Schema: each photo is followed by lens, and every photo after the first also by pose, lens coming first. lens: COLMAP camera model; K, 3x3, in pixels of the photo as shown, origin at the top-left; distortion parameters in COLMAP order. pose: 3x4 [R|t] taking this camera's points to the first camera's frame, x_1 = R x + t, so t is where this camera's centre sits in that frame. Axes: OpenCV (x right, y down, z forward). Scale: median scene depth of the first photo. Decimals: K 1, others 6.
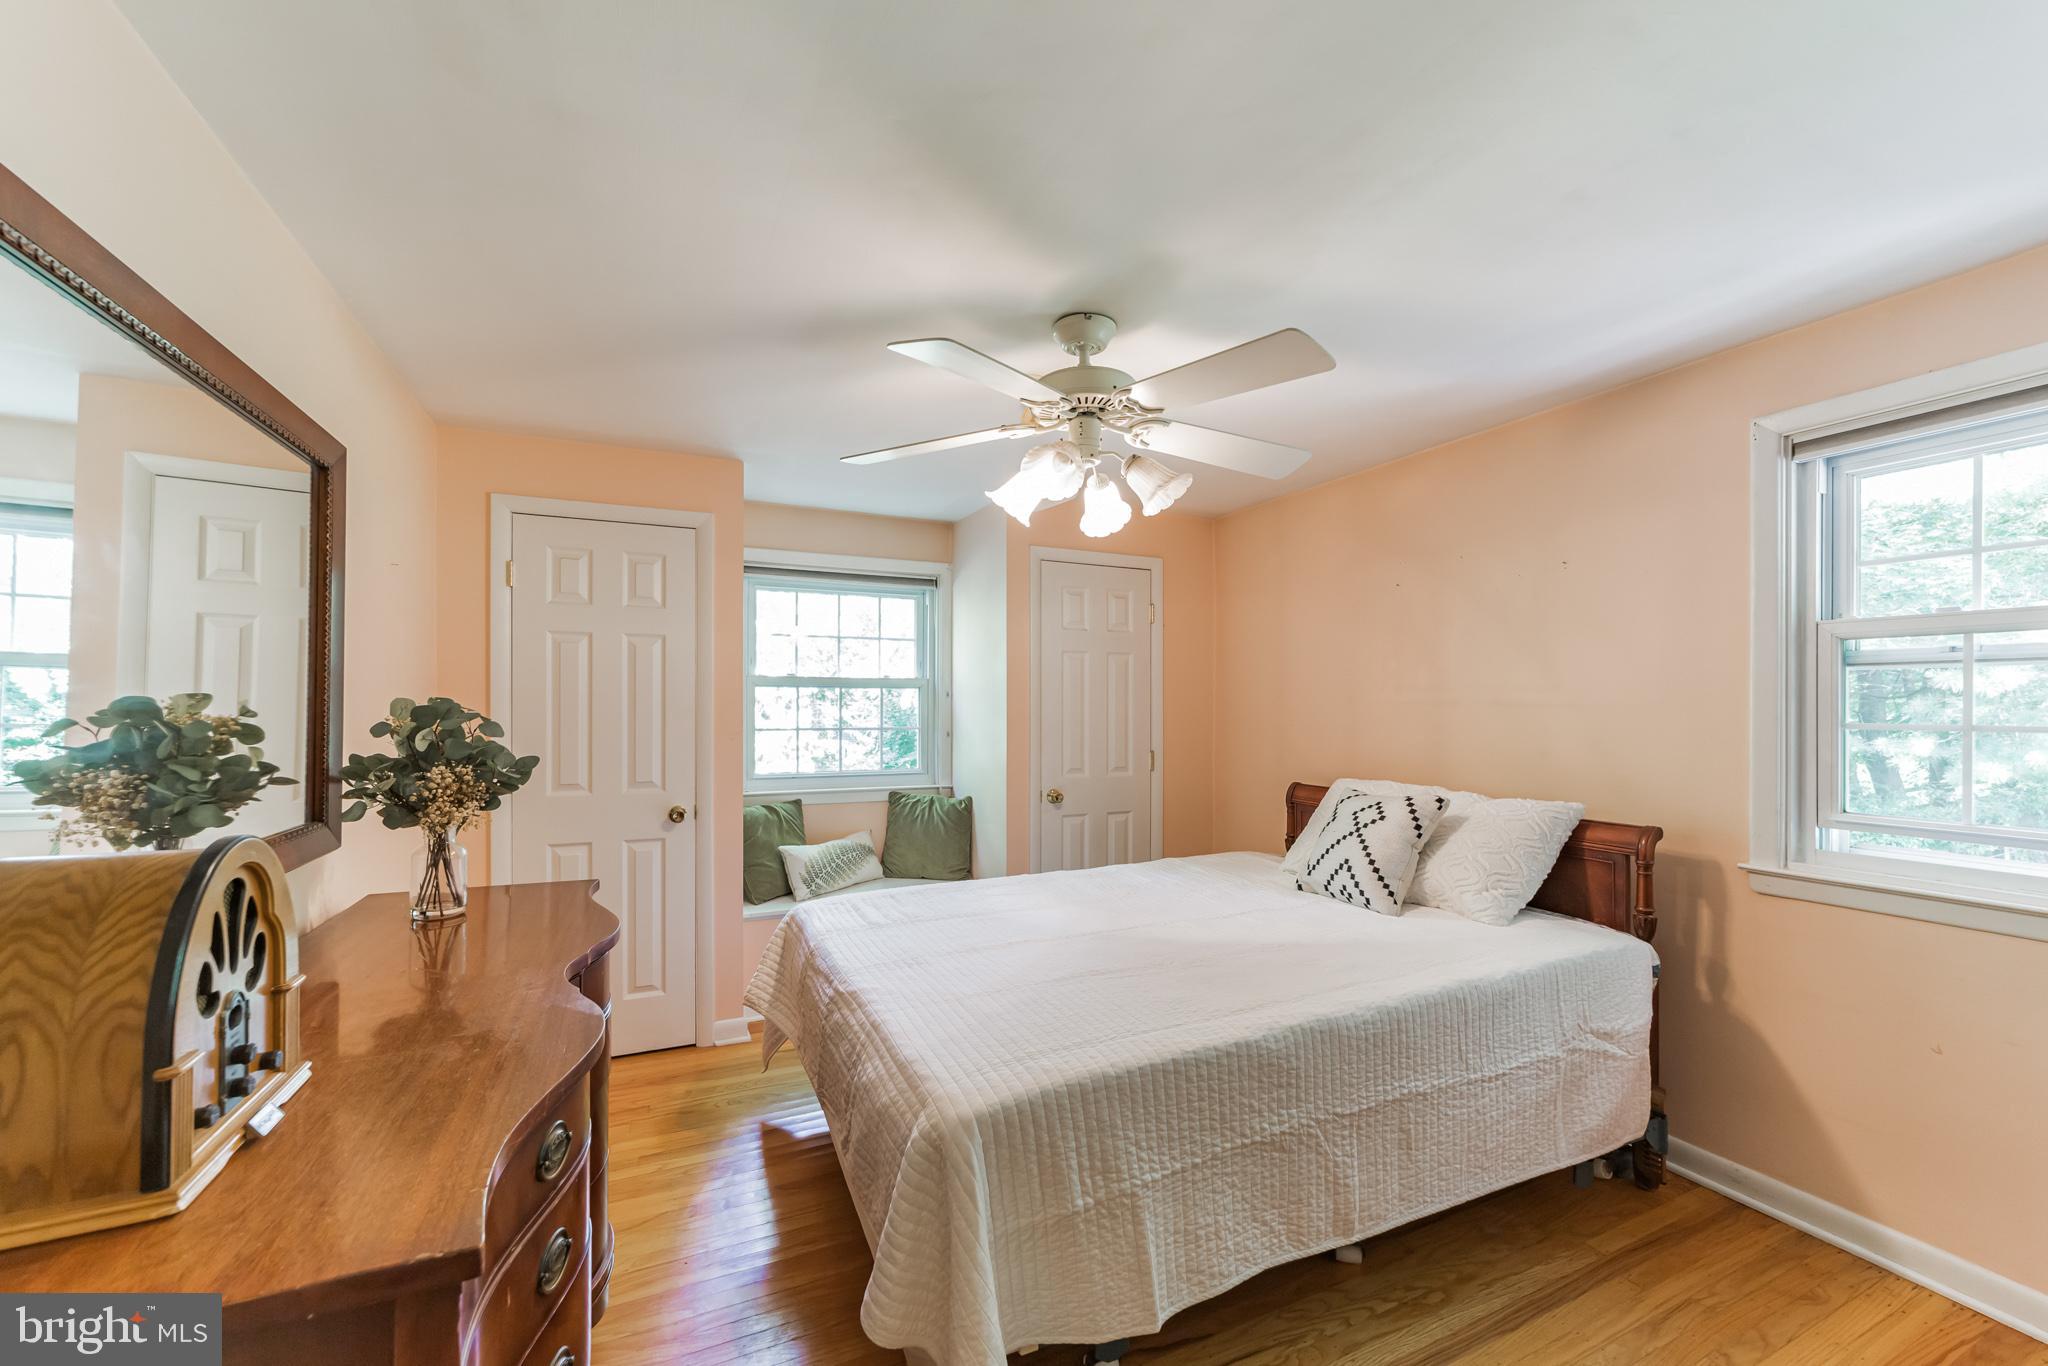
lens RADIAL K [[817.7, 0, 1009.7], [0, 817.7, 703.0], [0, 0, 1]] dist [-0.000310, -0.000029]
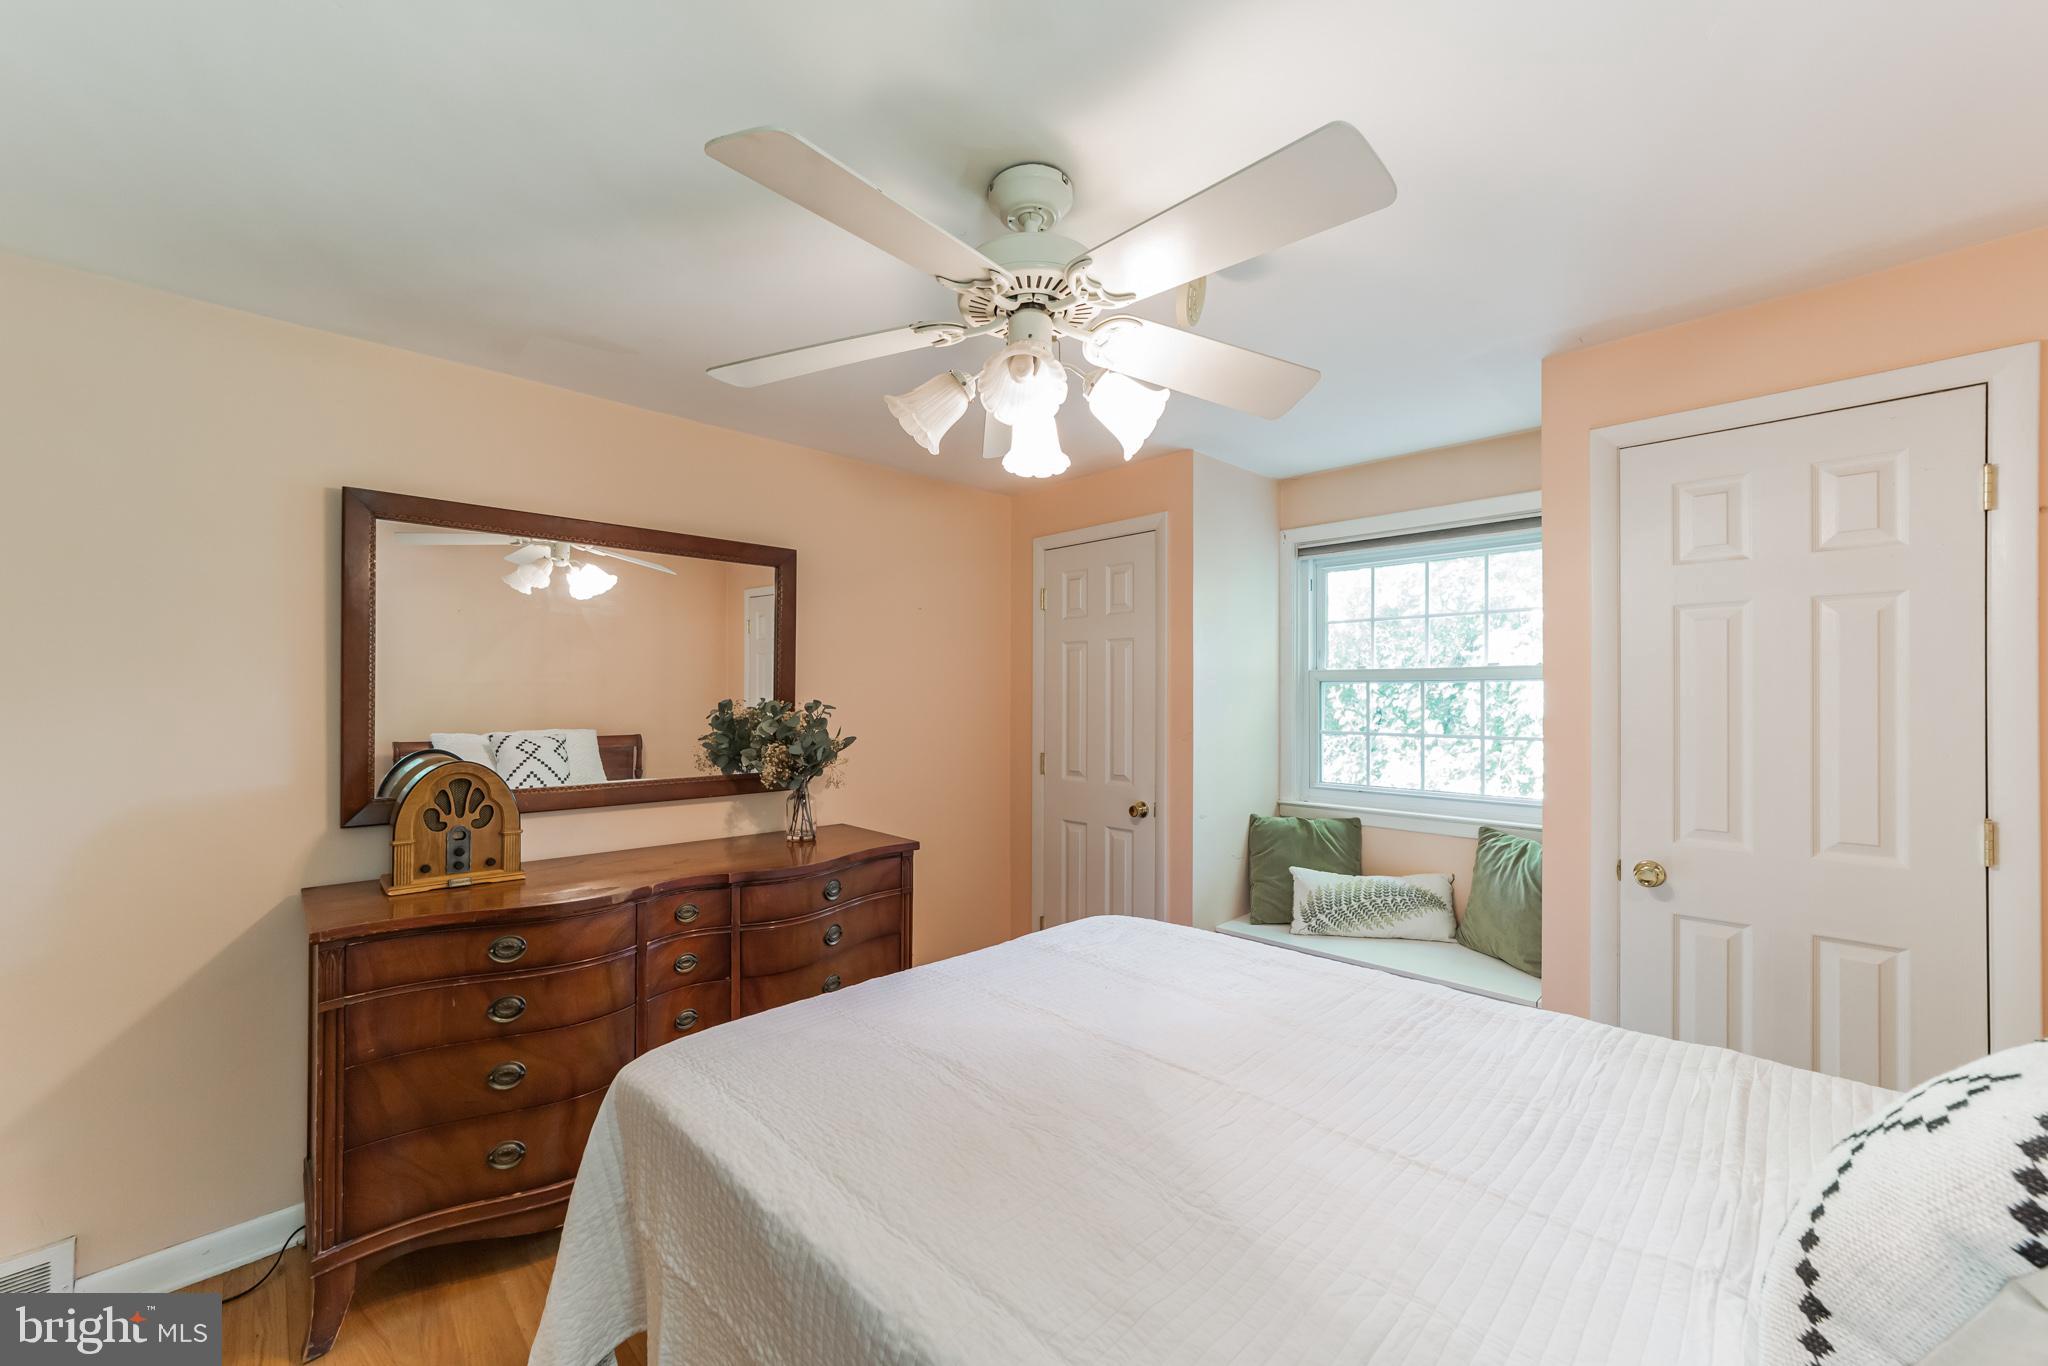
lens RADIAL K [[817.7, 0, 1009.7], [0, 817.7, 703.0], [0, 0, 1]] dist [-0.000310, -0.000029]
pose [[0.323083, 0.001010, -0.946370, 0.422141], [0.003507, 0.999991, 0.002264, -0.001915], [0.946364, -0.004050, 0.323076, 0.413064]]
